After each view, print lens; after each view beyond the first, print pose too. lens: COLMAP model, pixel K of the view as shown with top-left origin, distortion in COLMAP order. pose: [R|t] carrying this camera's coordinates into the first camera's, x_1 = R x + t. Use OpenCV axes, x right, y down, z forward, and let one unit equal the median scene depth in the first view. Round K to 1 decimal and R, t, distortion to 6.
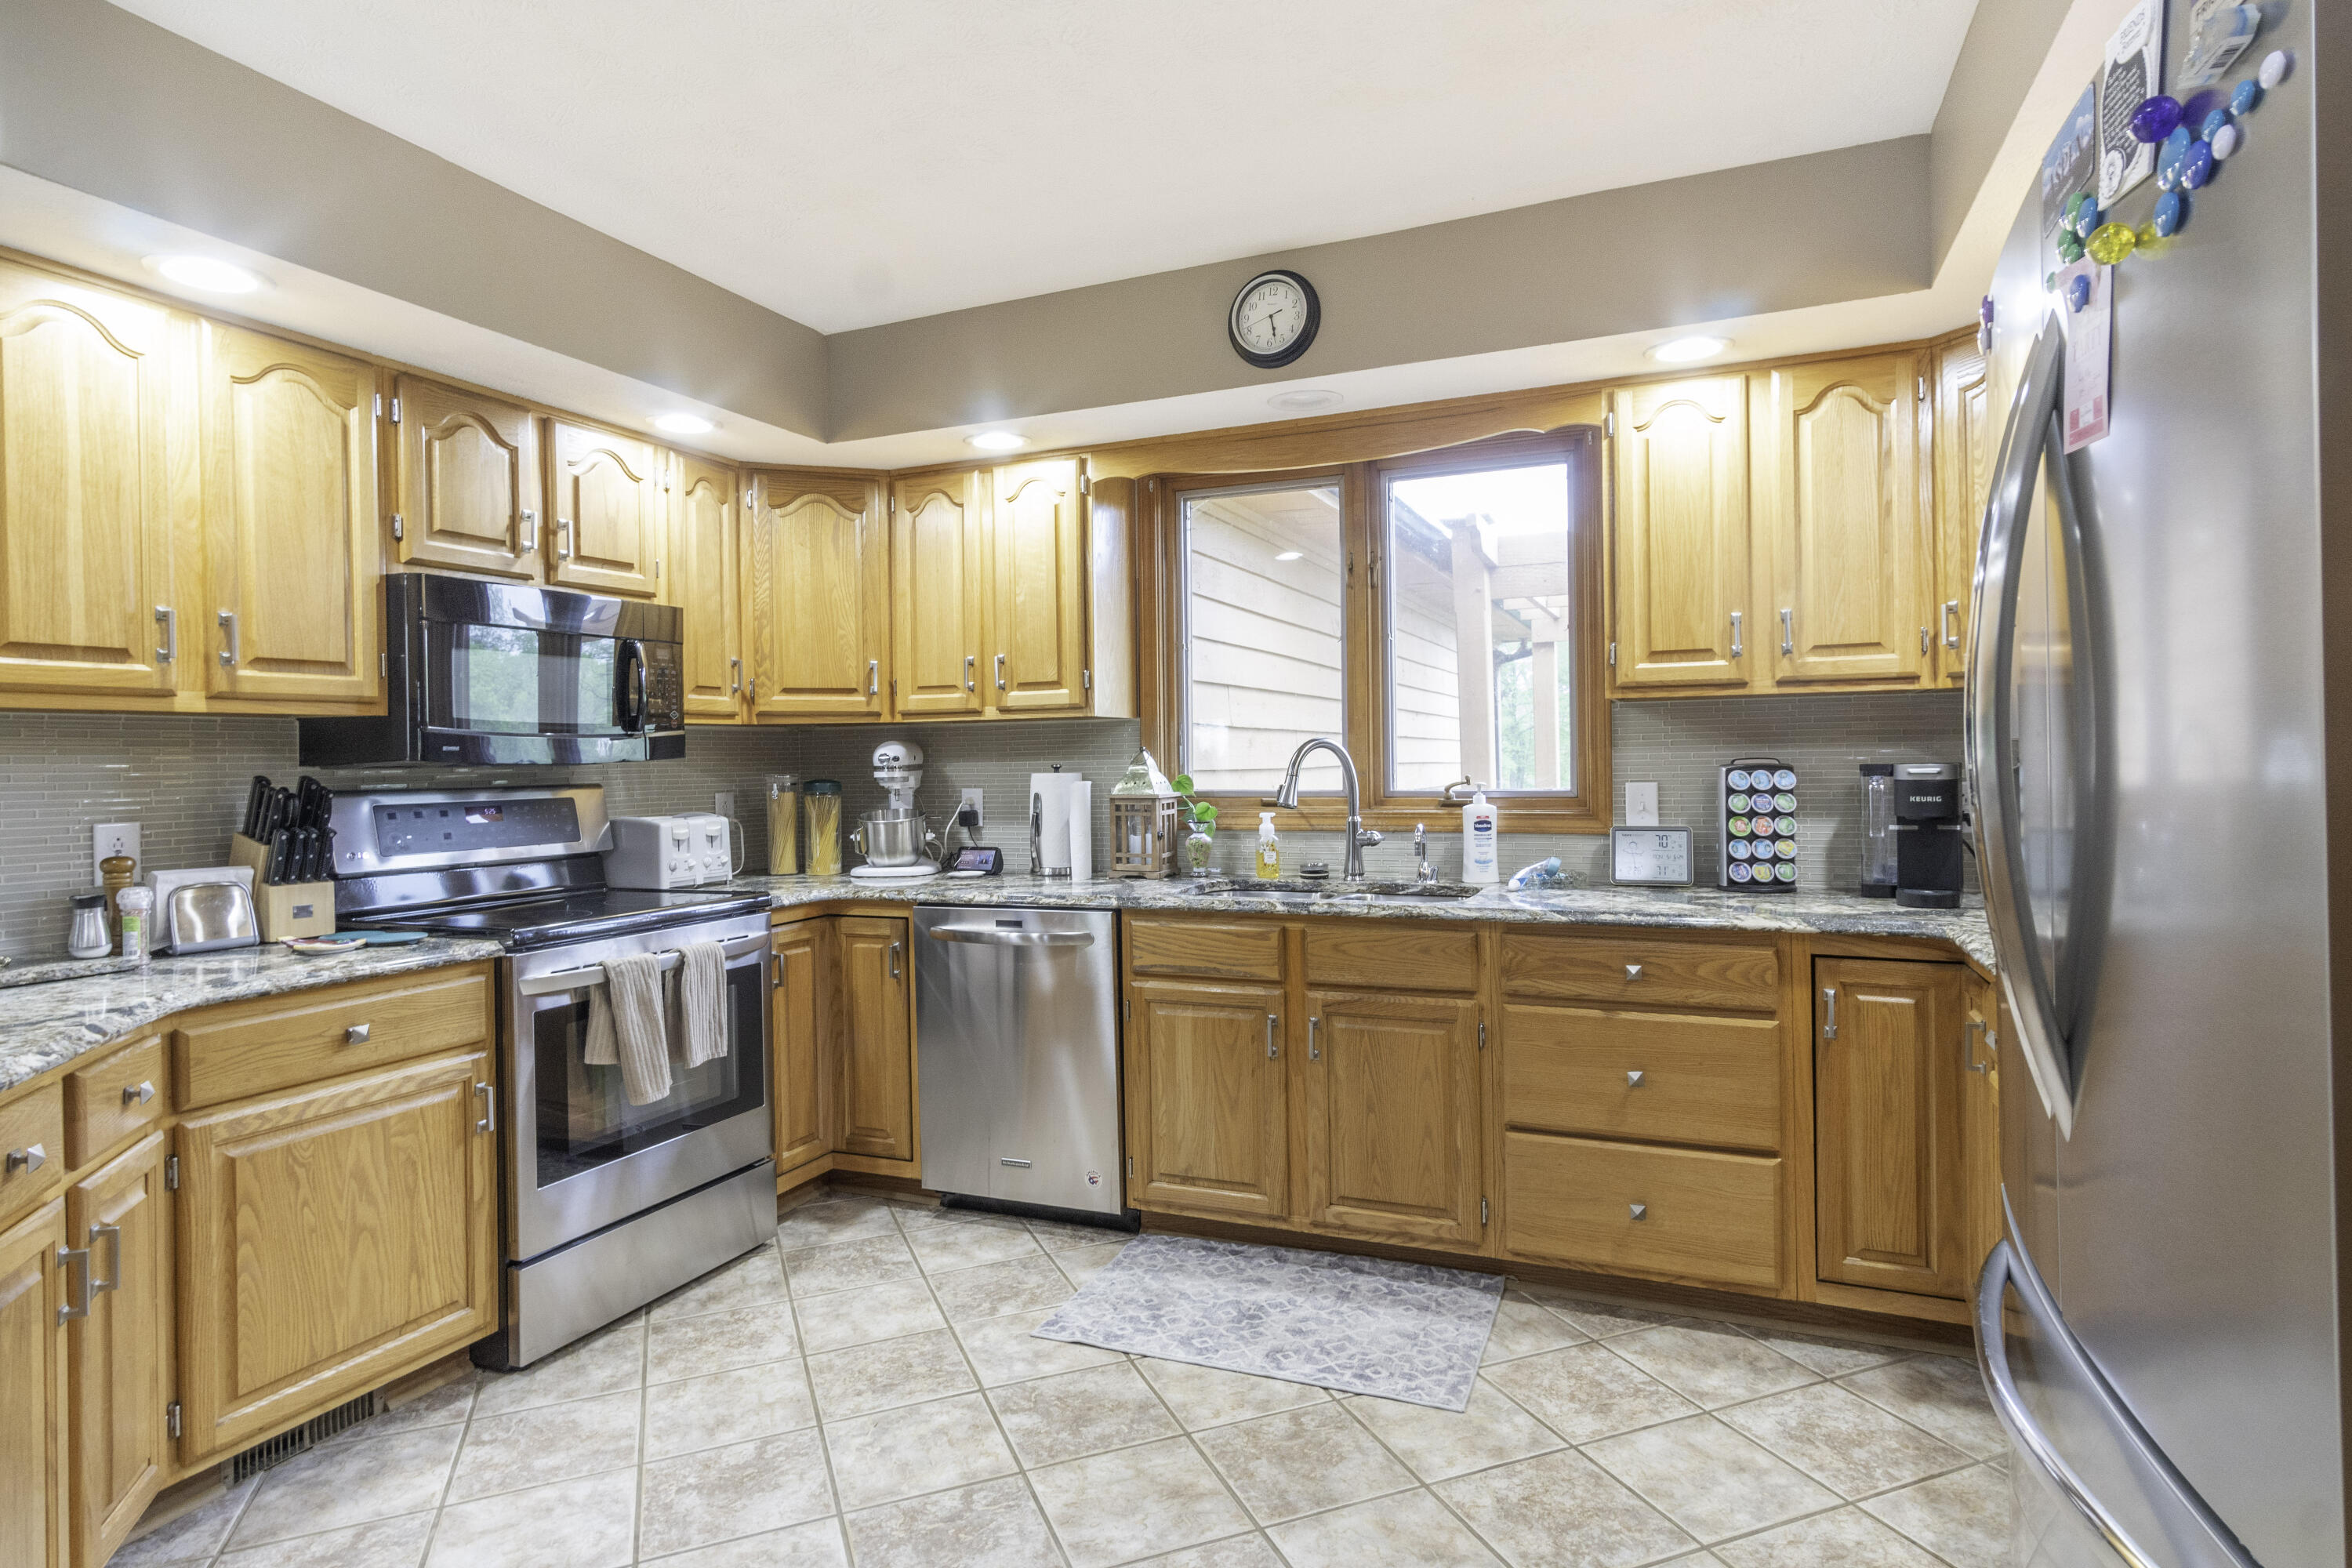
lens RADIAL K [[1266.3, 0, 1174.6], [0, 1266.3, 761.5], [0, 0, 1]] dist [0.001641, 0.000680]
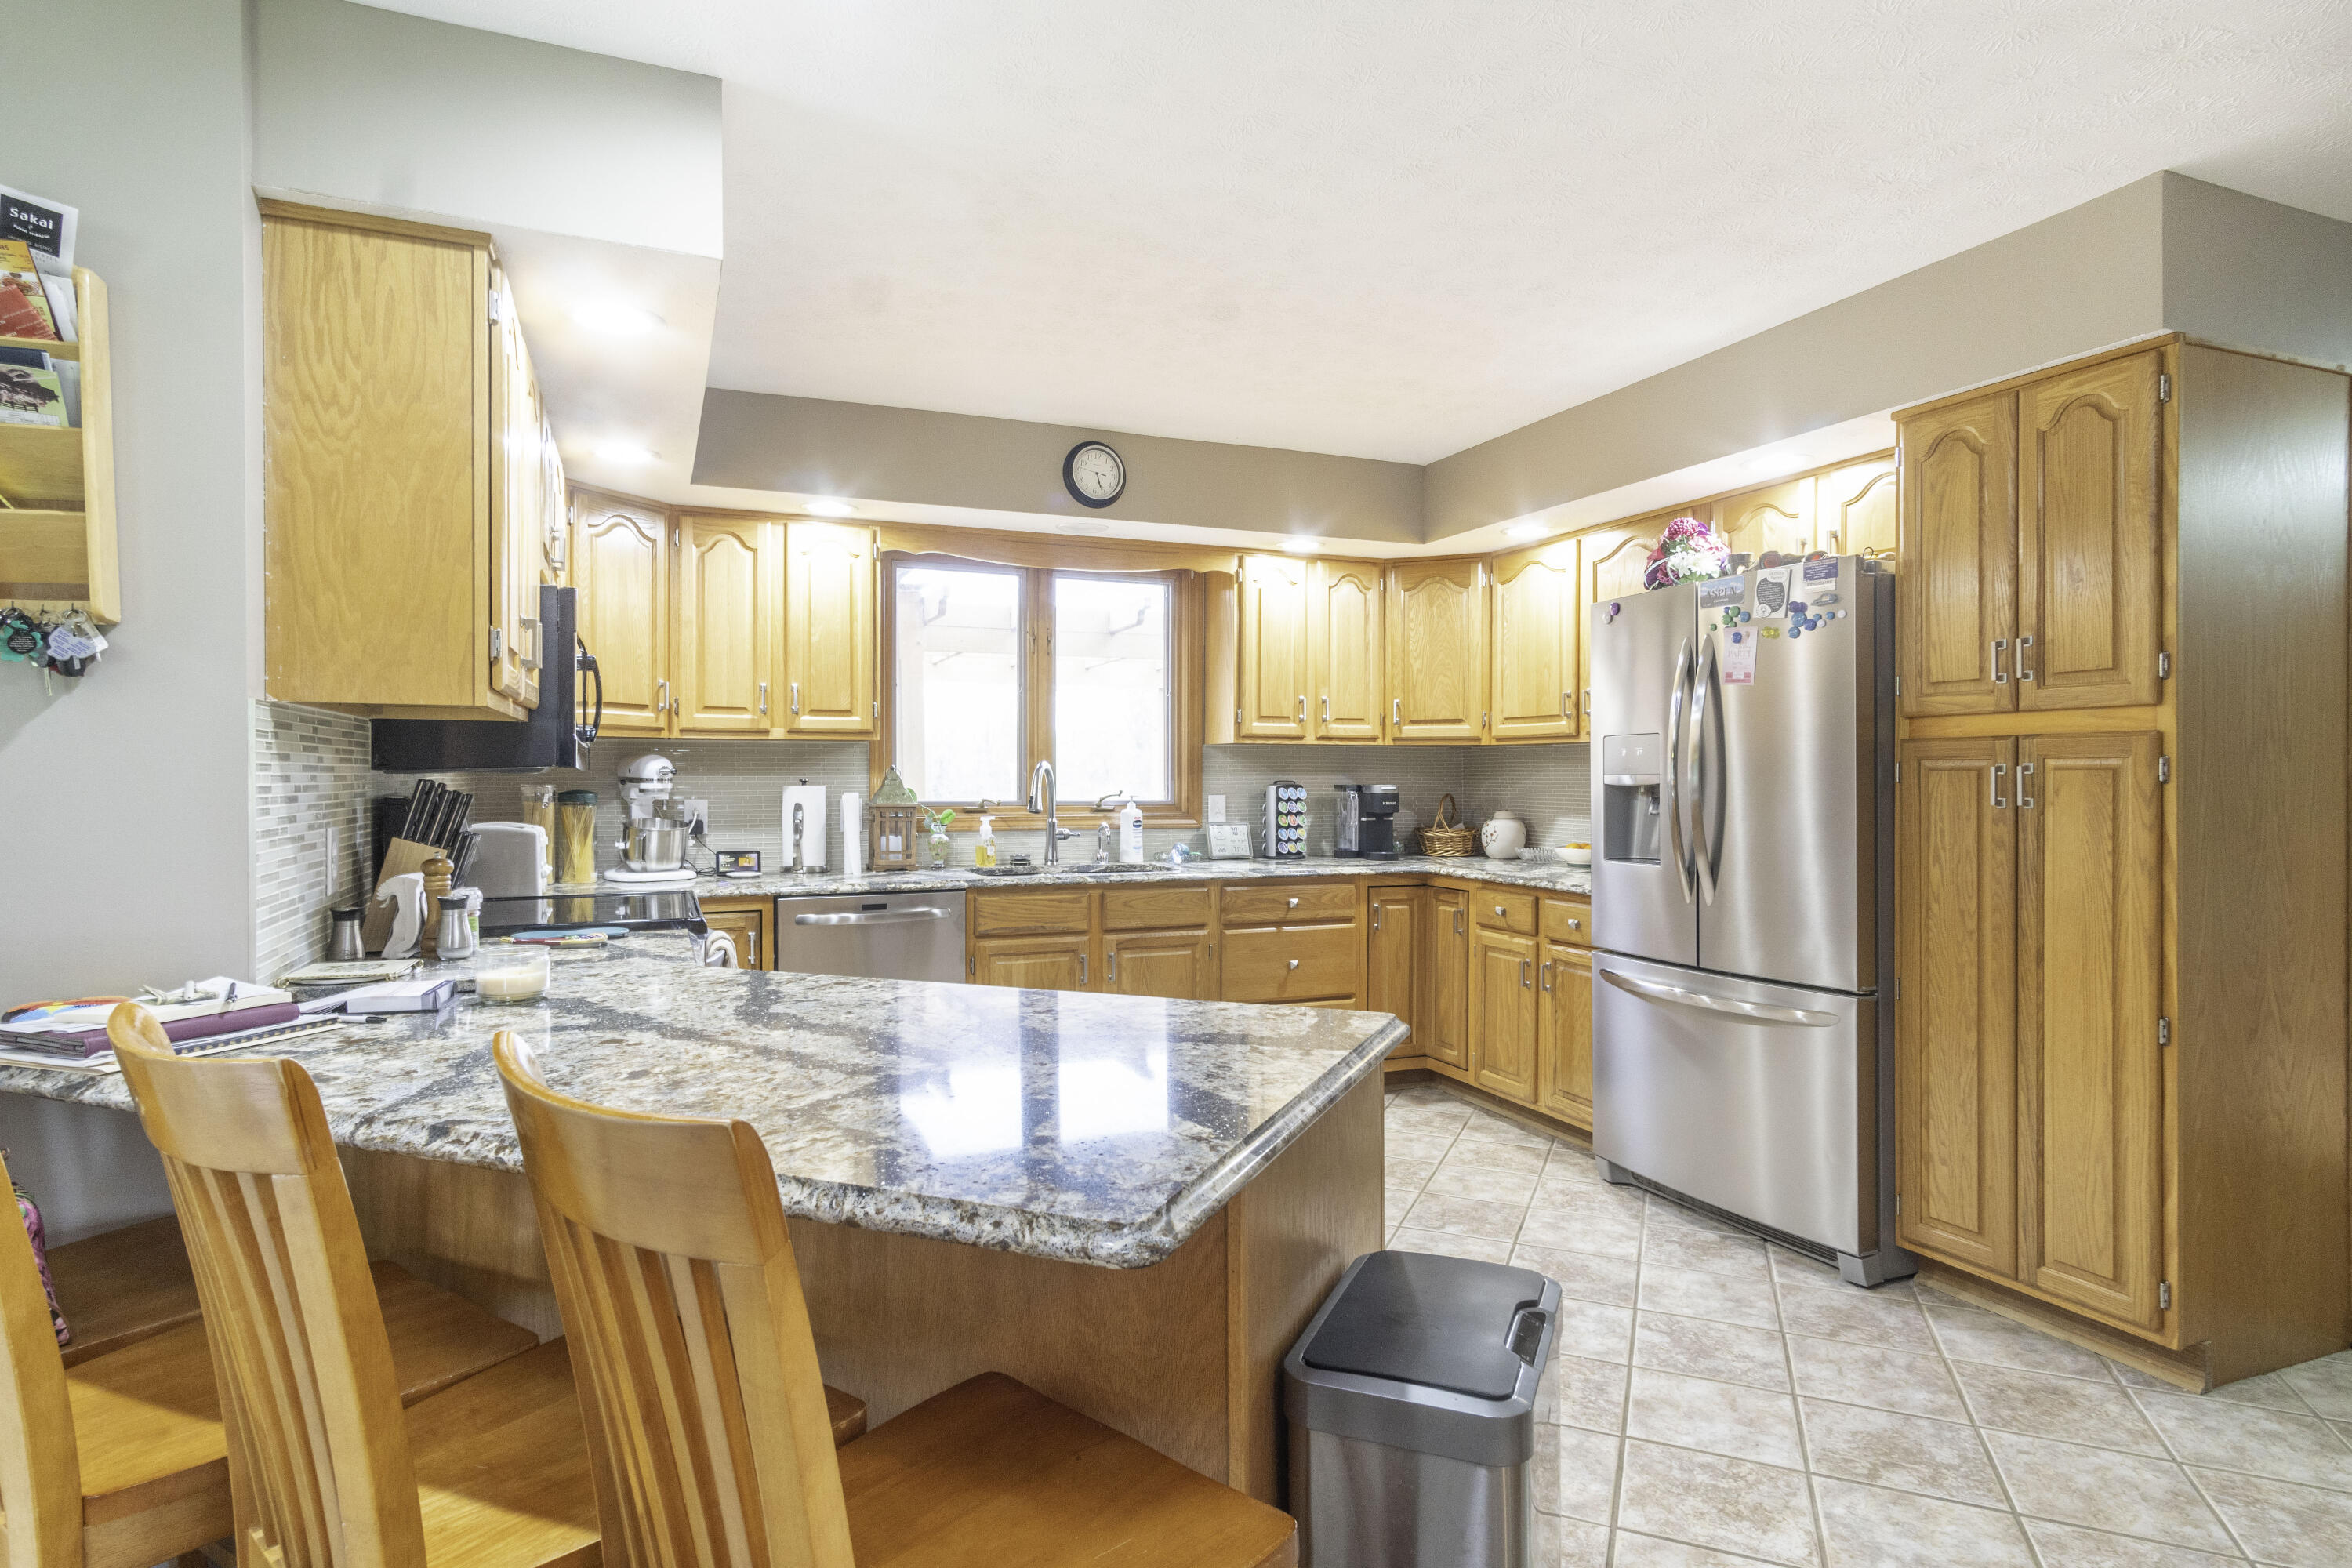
lens RADIAL K [[1257.3, 0, 1176.0], [0, 1257.3, 784.0], [0, 0, 1]] dist [-0.000786, -0.000027]
pose [[0.695480, 0.010734, 0.718465, -0.857246], [-0.010327, 0.999934, -0.004943, 0.011747], [-0.718471, -0.003981, 0.695546, -0.068608]]
